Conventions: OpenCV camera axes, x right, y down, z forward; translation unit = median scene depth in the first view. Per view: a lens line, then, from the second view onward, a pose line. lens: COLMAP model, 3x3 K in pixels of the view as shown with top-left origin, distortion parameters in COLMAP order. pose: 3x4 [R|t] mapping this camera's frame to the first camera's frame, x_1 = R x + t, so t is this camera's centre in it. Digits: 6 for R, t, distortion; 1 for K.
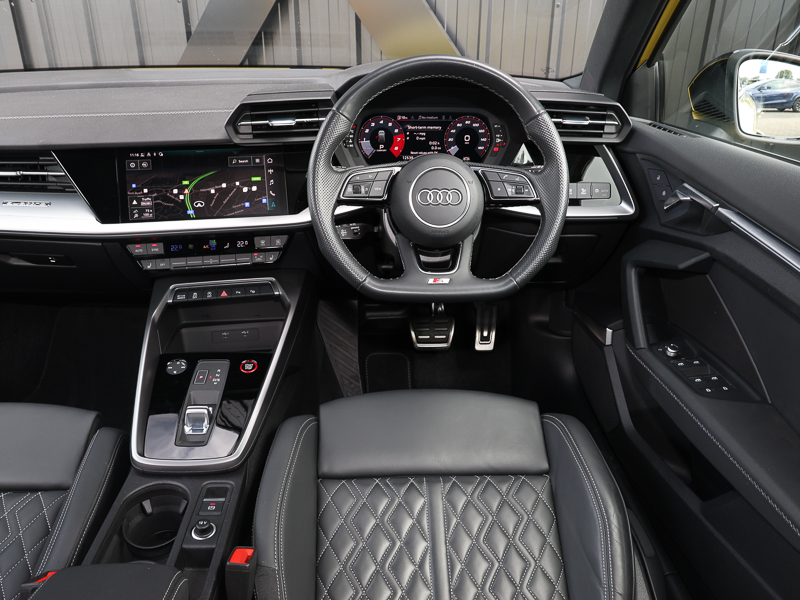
lens RADIAL K [[708.6, 0, 393.4], [0, 708.6, 312.1], [0, 0, 1]] dist [0.010350, -0.004581]
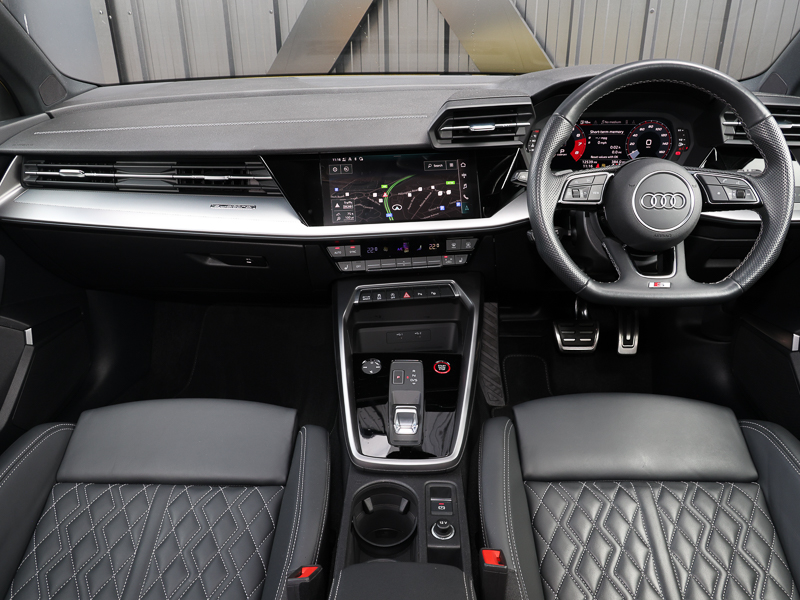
lens RADIAL K [[708.6, 0, 365.0], [0, 708.6, 291.6], [0, 0, 1]] dist [0.010350, -0.004581]
pose [[0.998486, 0.008534, -0.054343, -0.263037], [-0.010362, 0.999387, -0.033448, 0.003946], [0.054024, 0.033960, 0.997962, -0.018891]]
